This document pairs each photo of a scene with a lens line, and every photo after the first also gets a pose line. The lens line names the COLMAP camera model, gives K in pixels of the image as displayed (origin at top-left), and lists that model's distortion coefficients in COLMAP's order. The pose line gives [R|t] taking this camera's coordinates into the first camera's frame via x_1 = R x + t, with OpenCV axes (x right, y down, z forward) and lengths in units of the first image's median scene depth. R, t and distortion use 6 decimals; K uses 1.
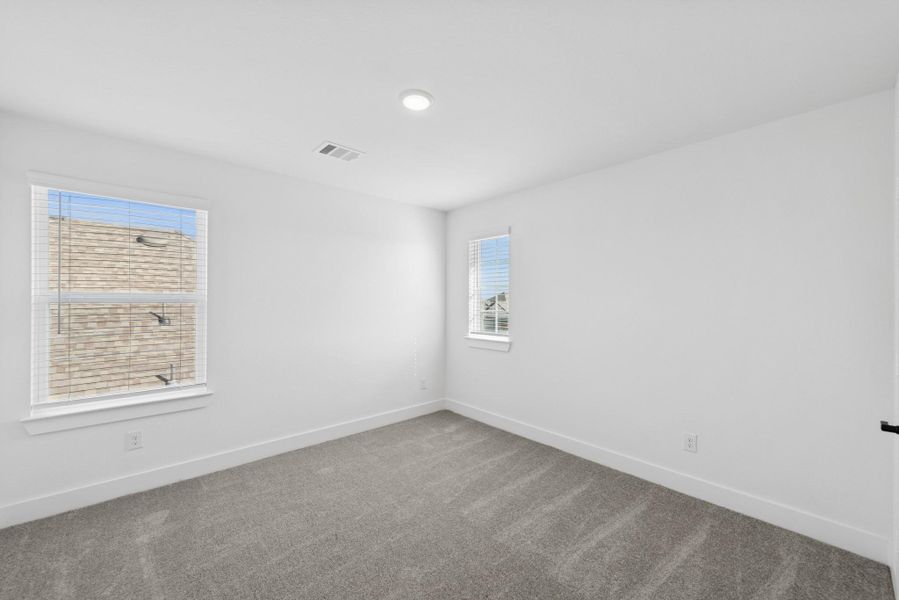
lens RADIAL K [[356.9, 0, 458.7], [0, 356.9, 301.0], [0, 0, 1]] dist [0.014748, -0.004614]
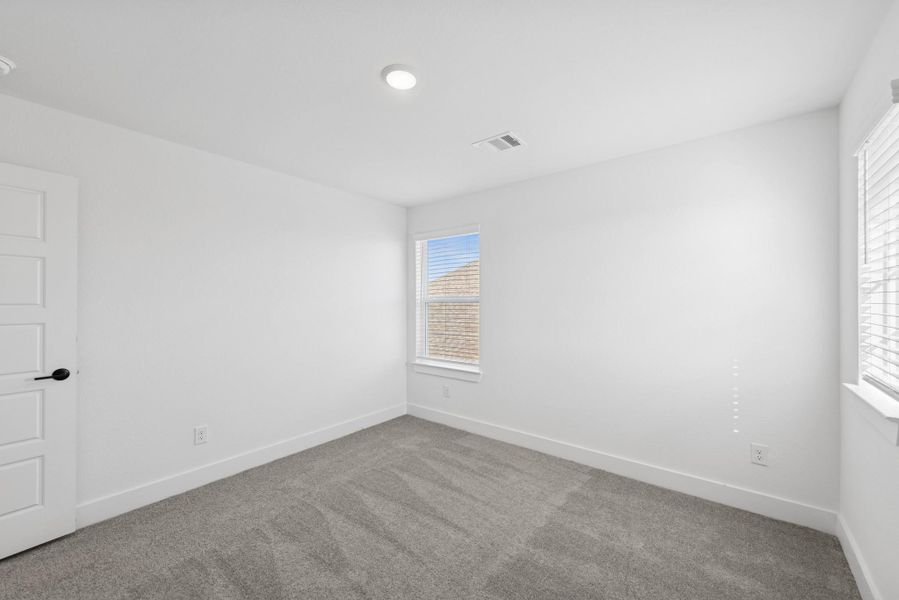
lens RADIAL K [[356.9, 0, 459.2], [0, 356.9, 299.9], [0, 0, 1]] dist [0.014748, -0.004614]
pose [[0.151672, -0.004631, -0.988420, 0.420764], [0.004887, 0.999980, -0.003935, -0.000314], [0.988419, -0.004233, 0.151692, 0.546847]]
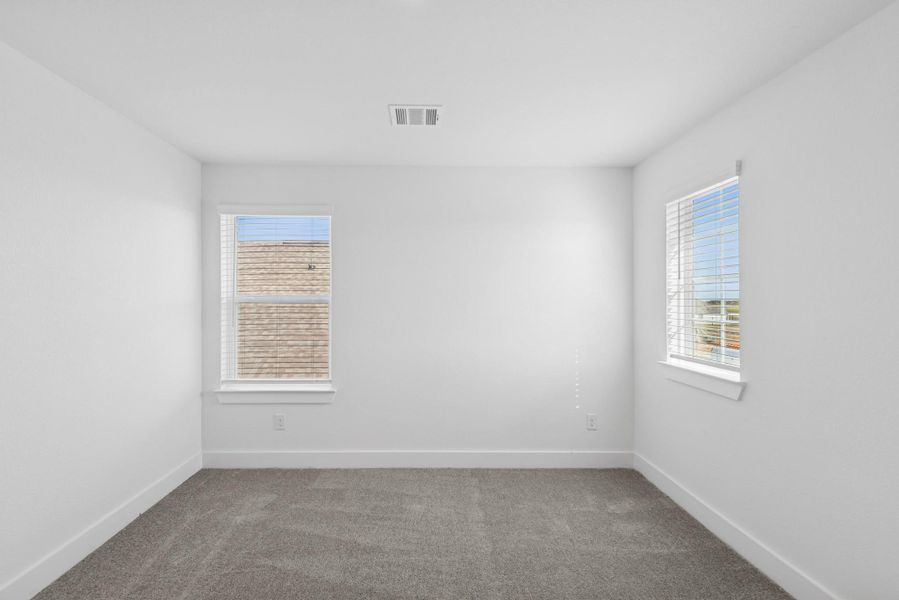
lens RADIAL K [[356.9, 0, 452.4], [0, 356.9, 299.4], [0, 0, 1]] dist [0.014748, -0.004614]
pose [[0.739710, -0.003126, -0.672919, 0.192275], [-0.003058, 0.999963, -0.008007, -0.000398], [0.672919, 0.007980, 0.739673, 0.345249]]
